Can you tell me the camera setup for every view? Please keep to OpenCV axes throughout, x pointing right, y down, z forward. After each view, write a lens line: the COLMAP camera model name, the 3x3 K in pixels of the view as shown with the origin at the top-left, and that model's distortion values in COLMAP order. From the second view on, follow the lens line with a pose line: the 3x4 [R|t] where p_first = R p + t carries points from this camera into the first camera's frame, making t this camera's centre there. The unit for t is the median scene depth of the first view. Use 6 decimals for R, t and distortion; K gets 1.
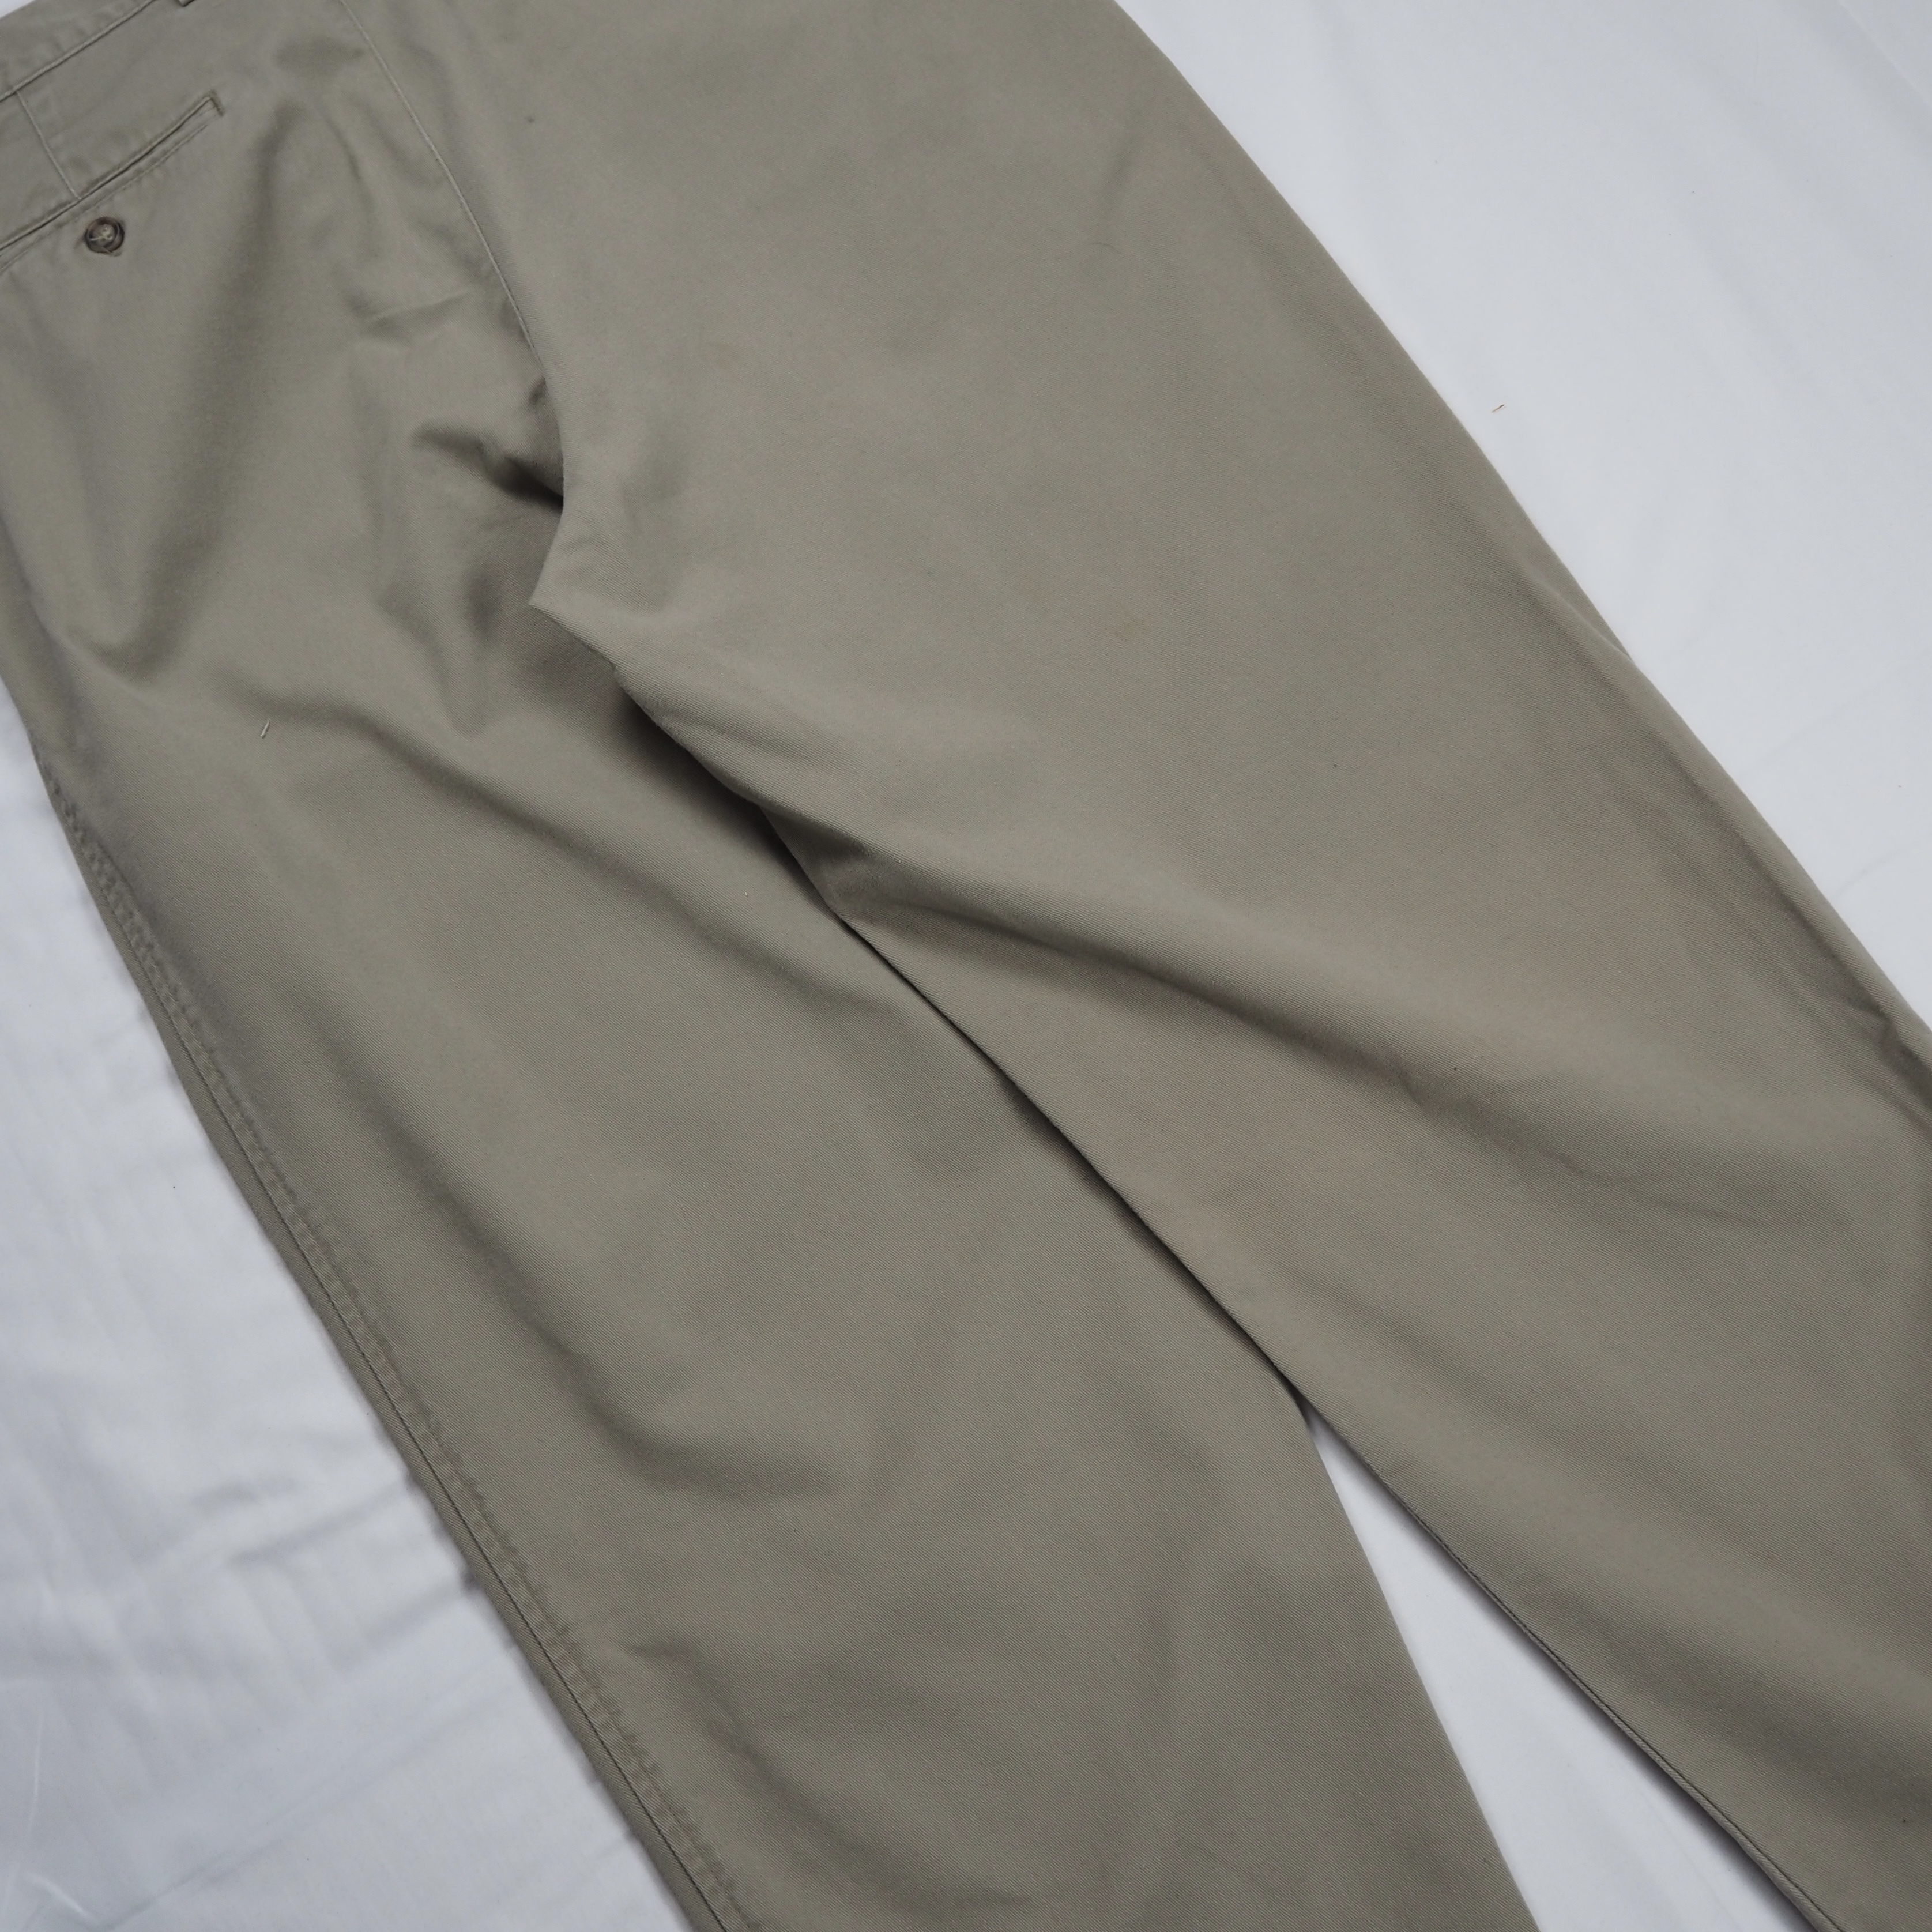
lens RADIAL K [[2392.5, 0, 945.9], [0, 2392.5, 923.1], [0, 0, 1]] dist [-0.073313, 0.057876]
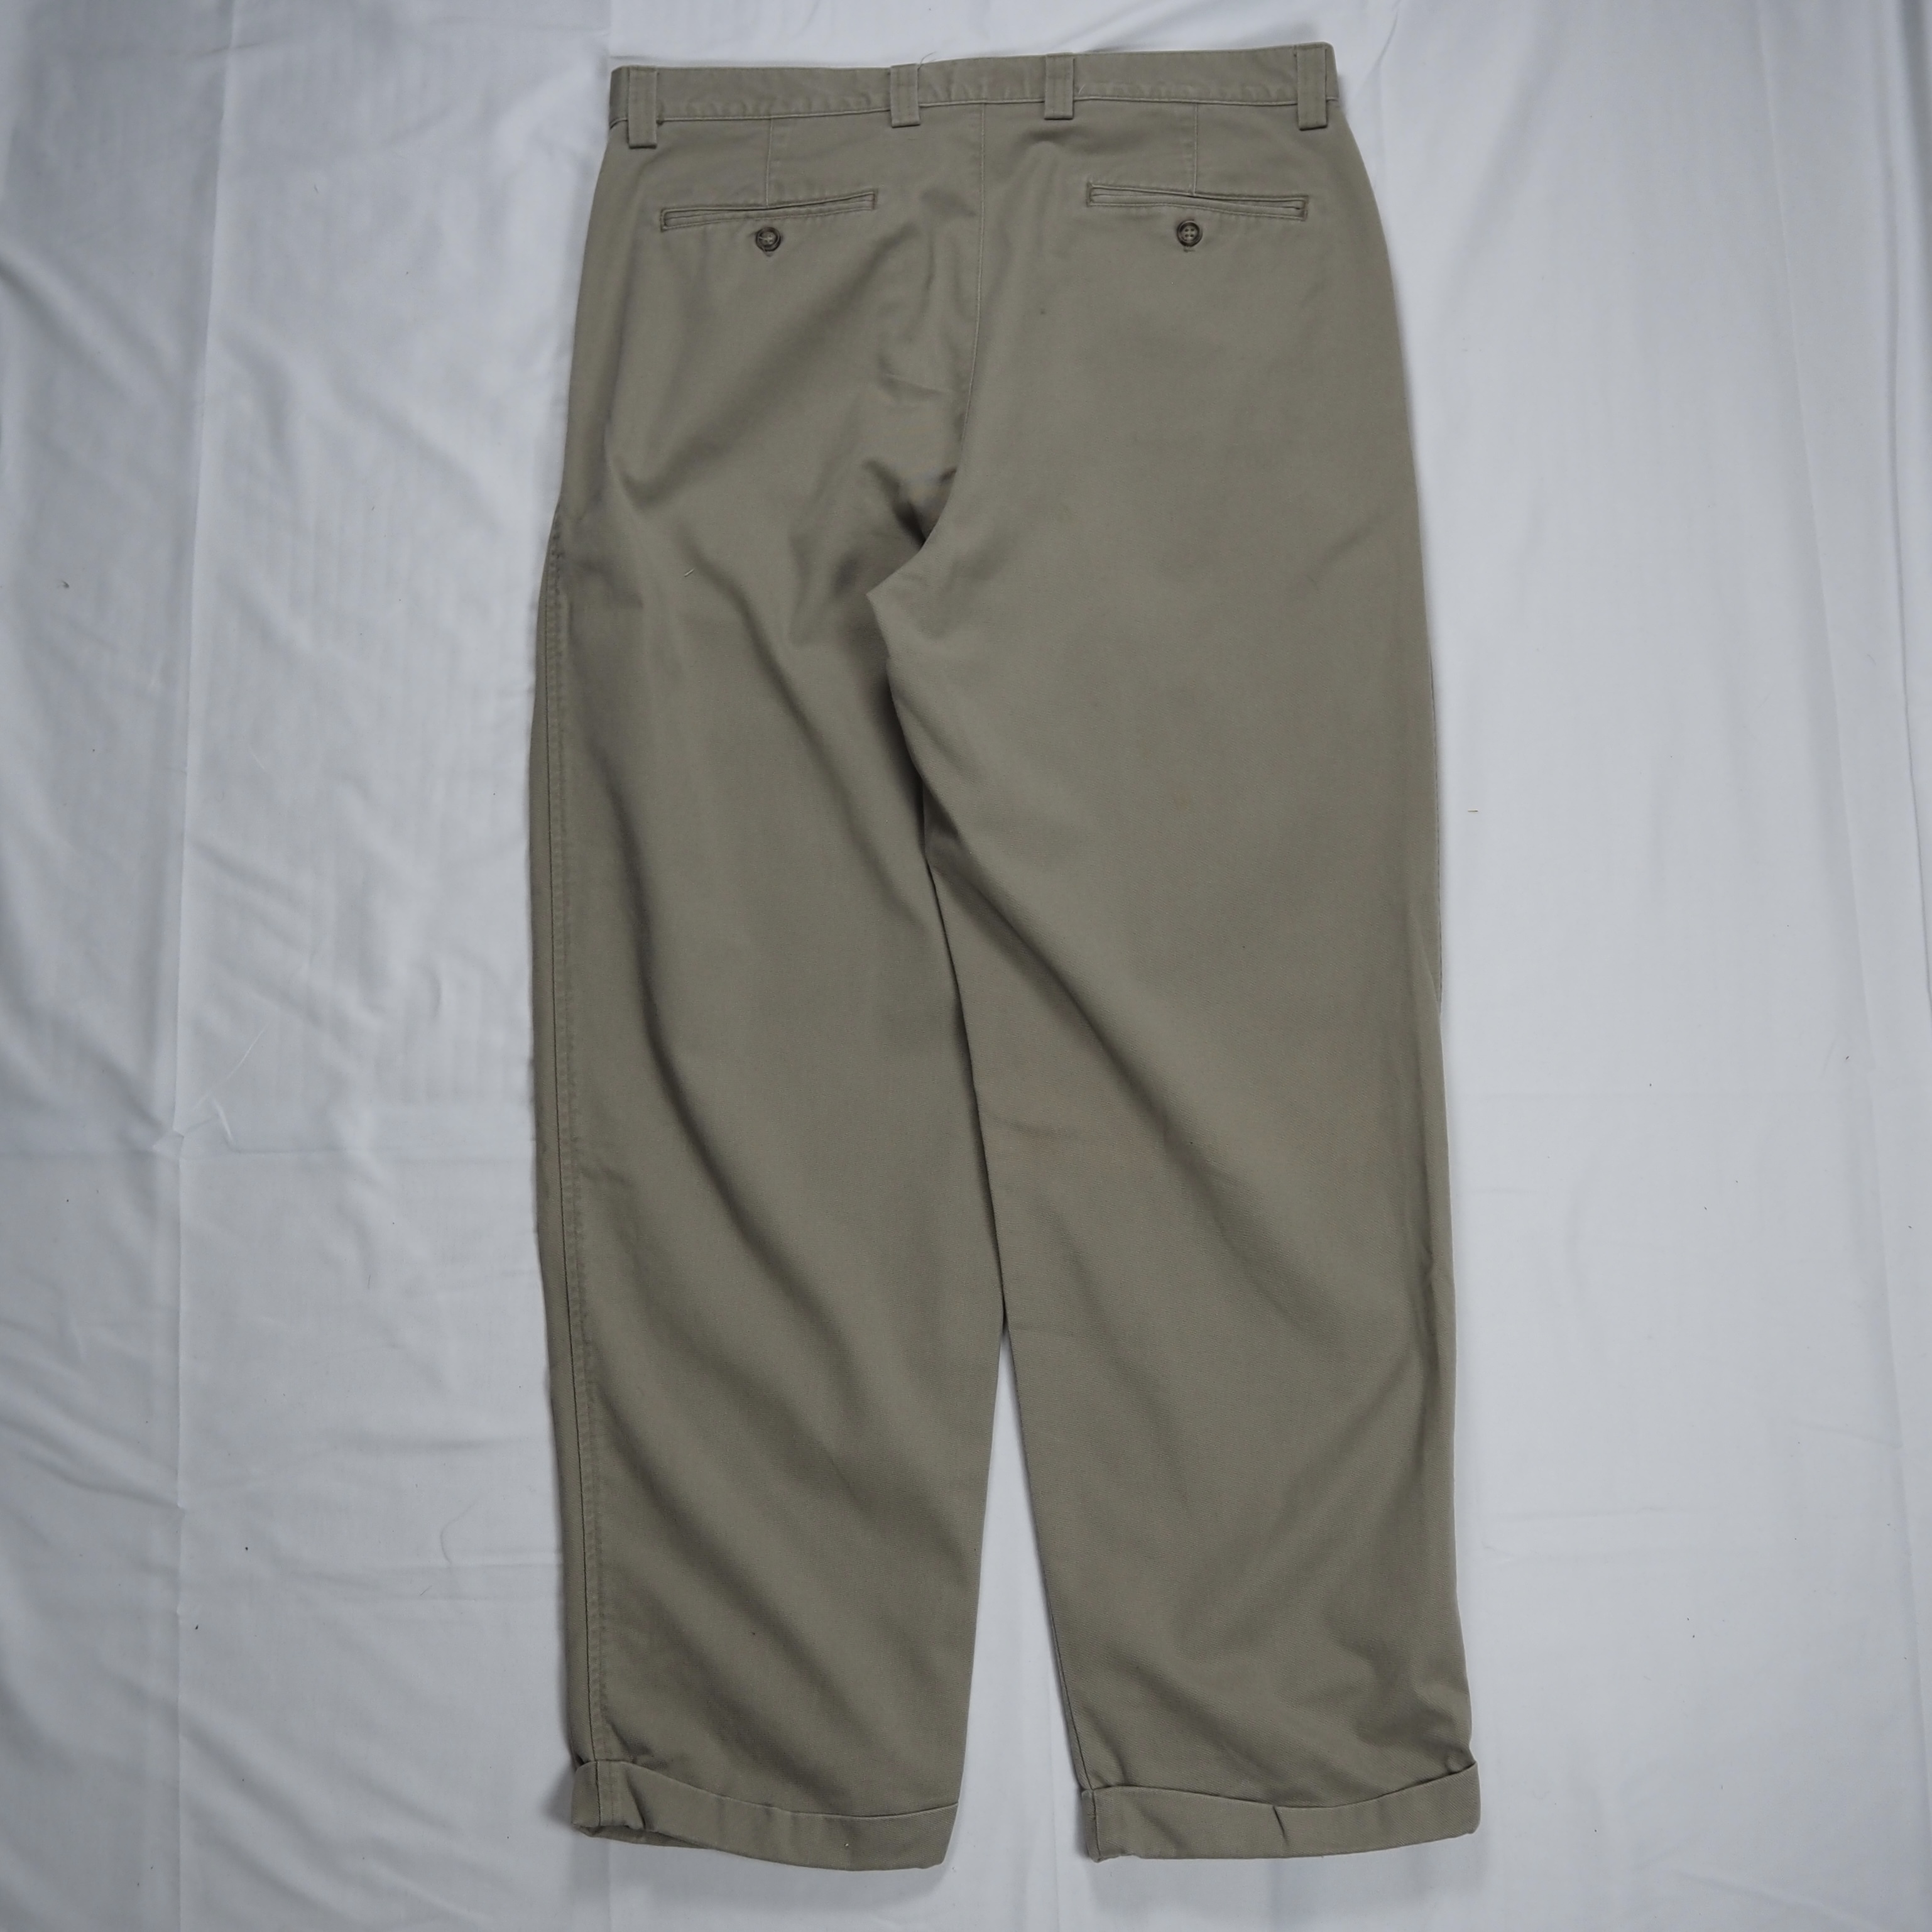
lens RADIAL K [[2472.5, 0, 1030.3], [0, 2472.5, 963.9], [0, 0, 1]] dist [-0.046624, 0.028224]
pose [[0.846504, 0.526015, -0.082095, 0.169903], [-0.522846, 0.850453, 0.057980, -0.070812], [0.100316, -0.006157, 0.994937, -0.586256]]
